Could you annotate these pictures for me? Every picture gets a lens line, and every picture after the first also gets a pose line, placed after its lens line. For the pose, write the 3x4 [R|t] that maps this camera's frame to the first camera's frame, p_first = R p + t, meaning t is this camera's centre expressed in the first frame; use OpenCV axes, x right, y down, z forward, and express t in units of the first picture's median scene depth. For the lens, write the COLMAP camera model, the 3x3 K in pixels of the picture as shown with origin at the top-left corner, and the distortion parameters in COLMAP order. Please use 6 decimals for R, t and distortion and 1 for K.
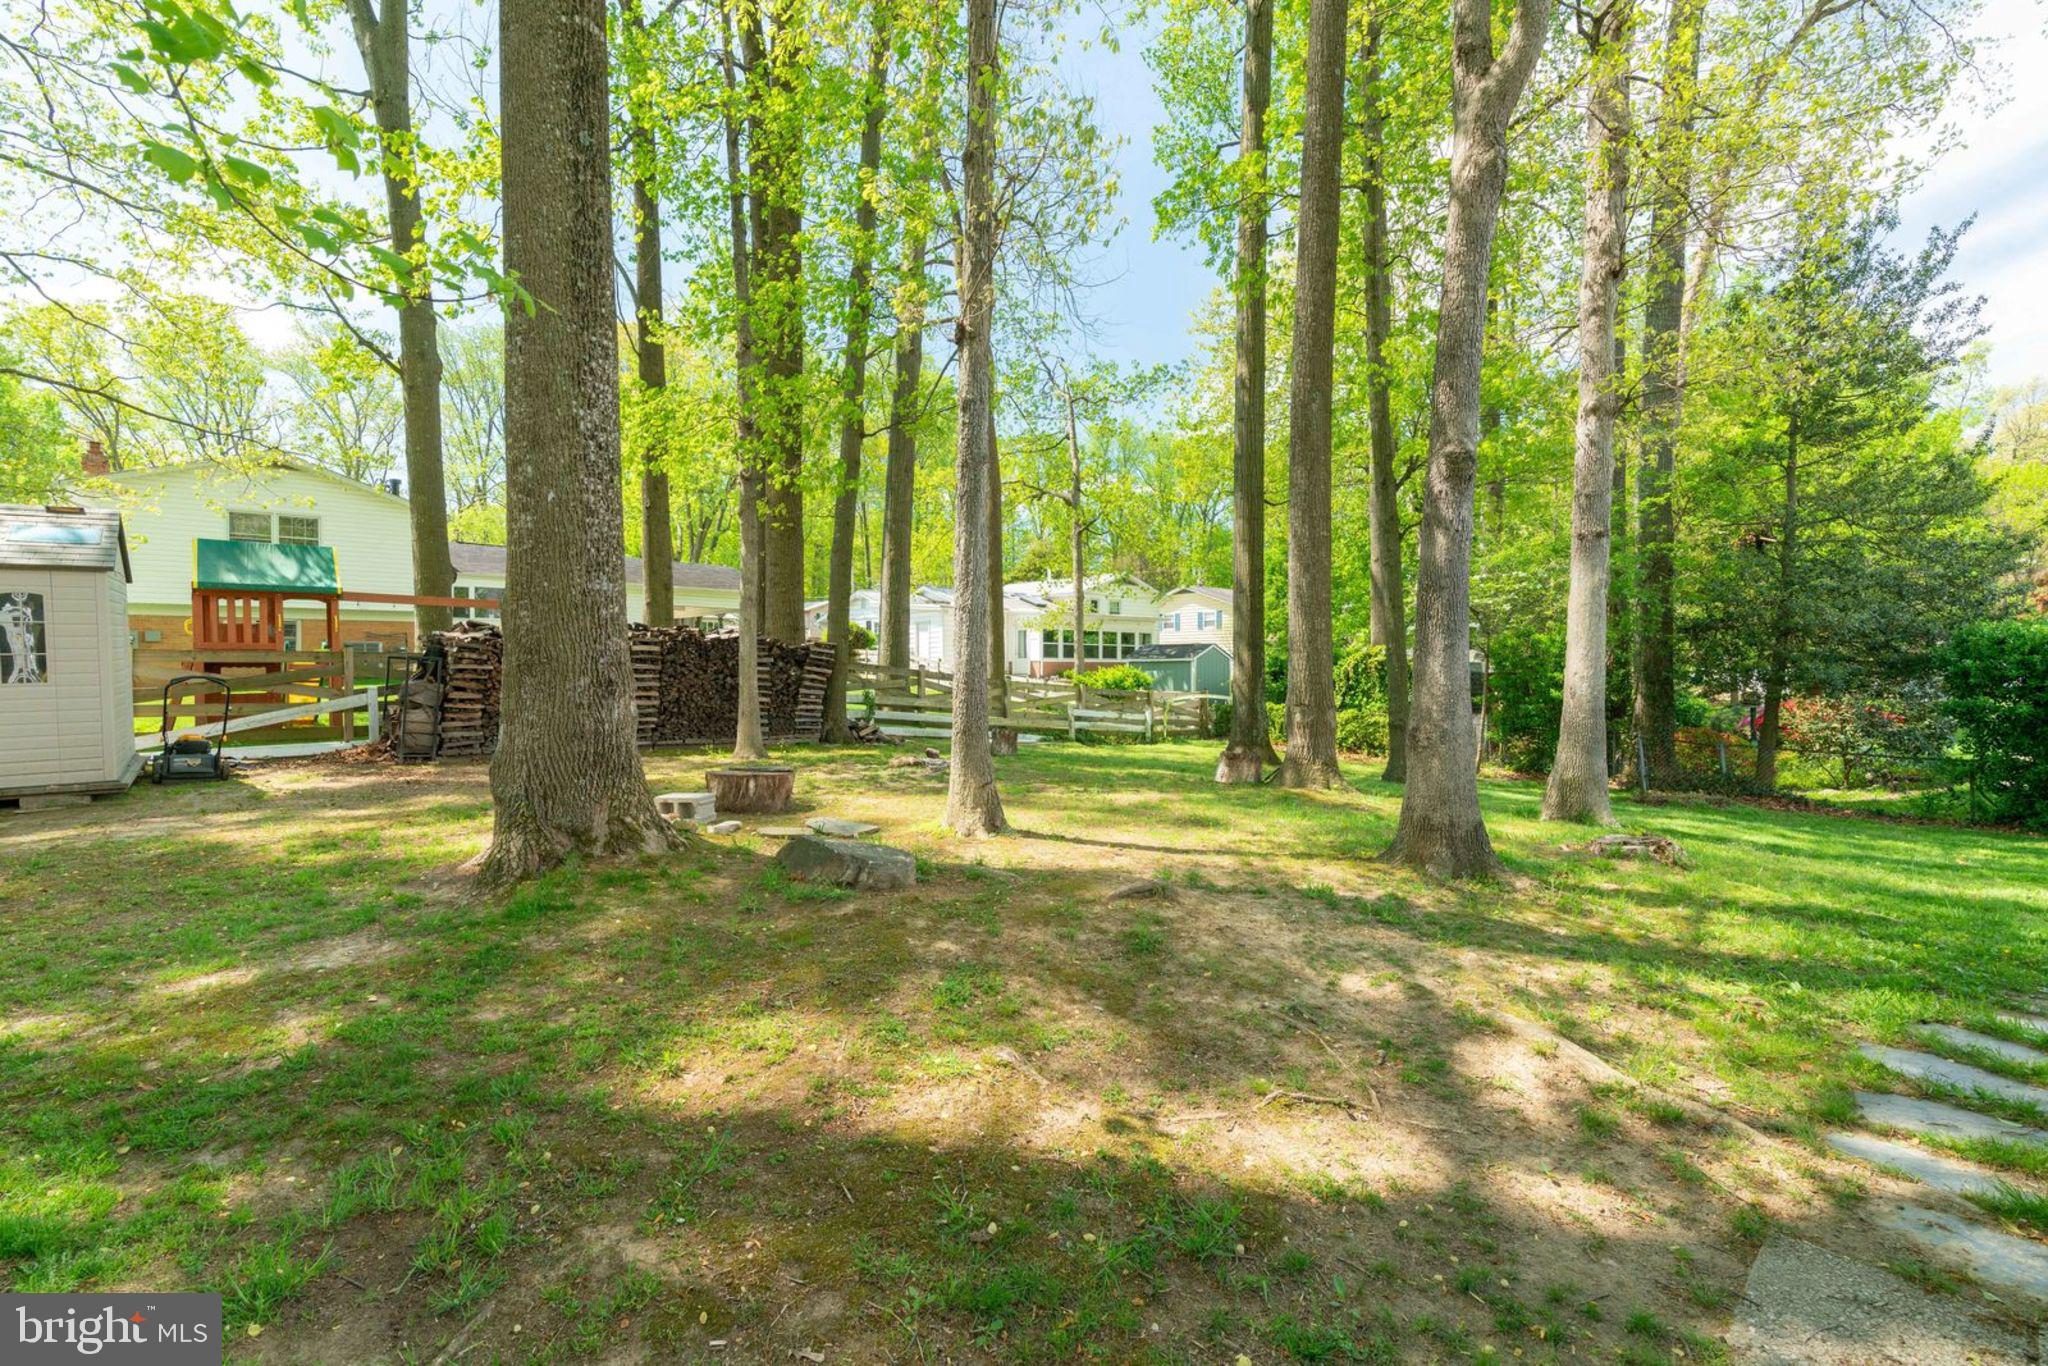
lens RADIAL K [[923.8, 0, 1025.1], [0, 923.8, 689.1], [0, 0, 1]] dist [-0.013369, 0.002650]
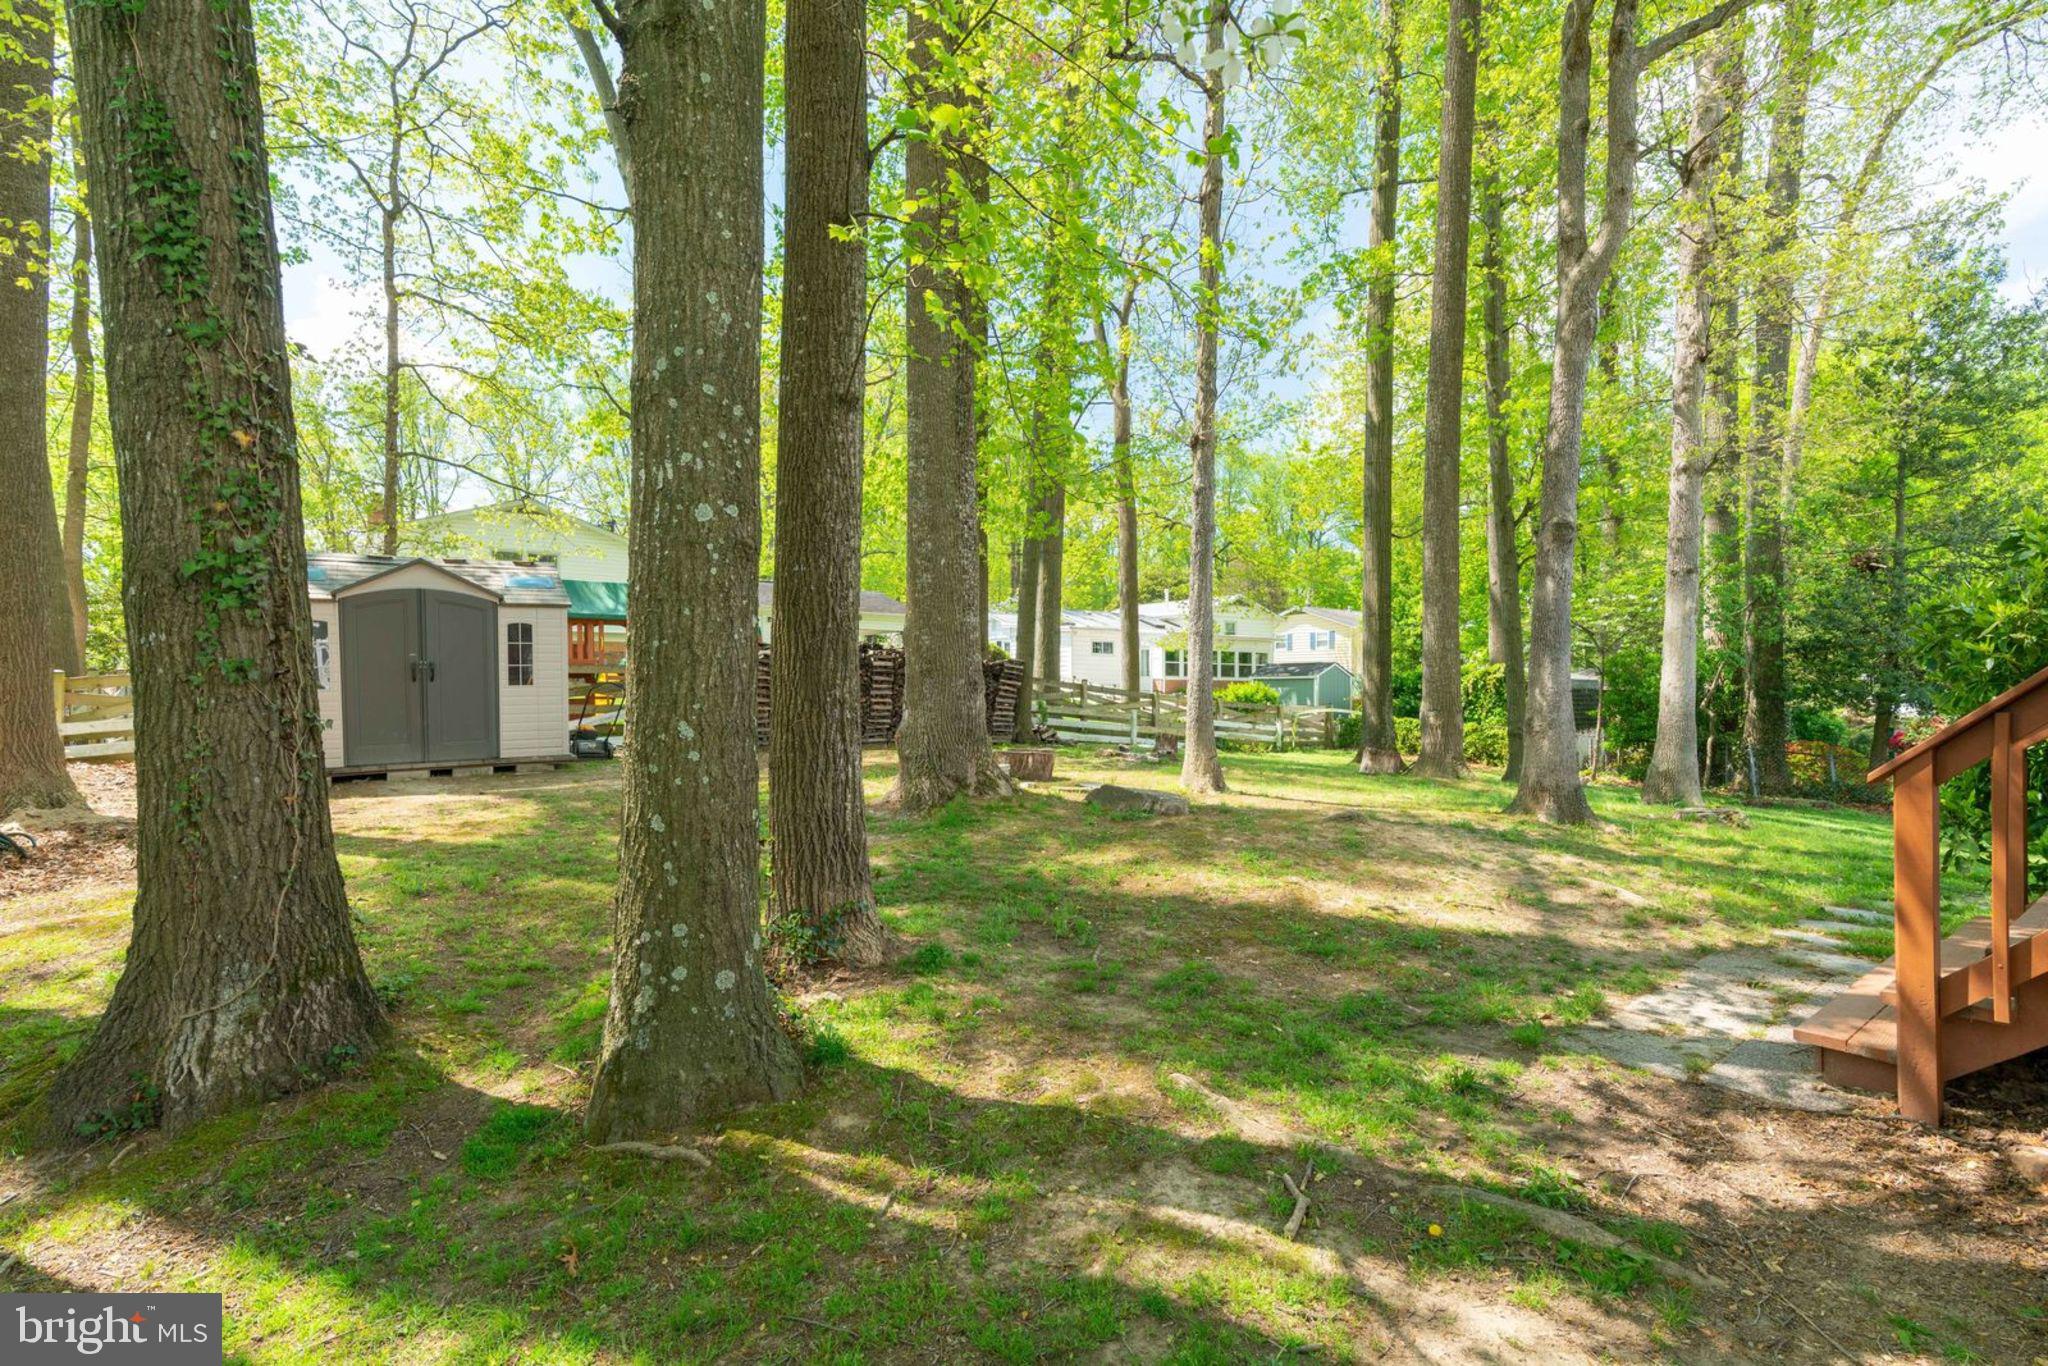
lens RADIAL K [[923.8, 0, 1018.4], [0, 923.8, 695.9], [0, 0, 1]] dist [-0.013369, 0.002650]
pose [[0.993809, 0.005217, -0.110982, -0.069210], [-0.006780, 0.999883, -0.013710, 0.011393], [0.110898, 0.014378, 0.993728, -0.169684]]
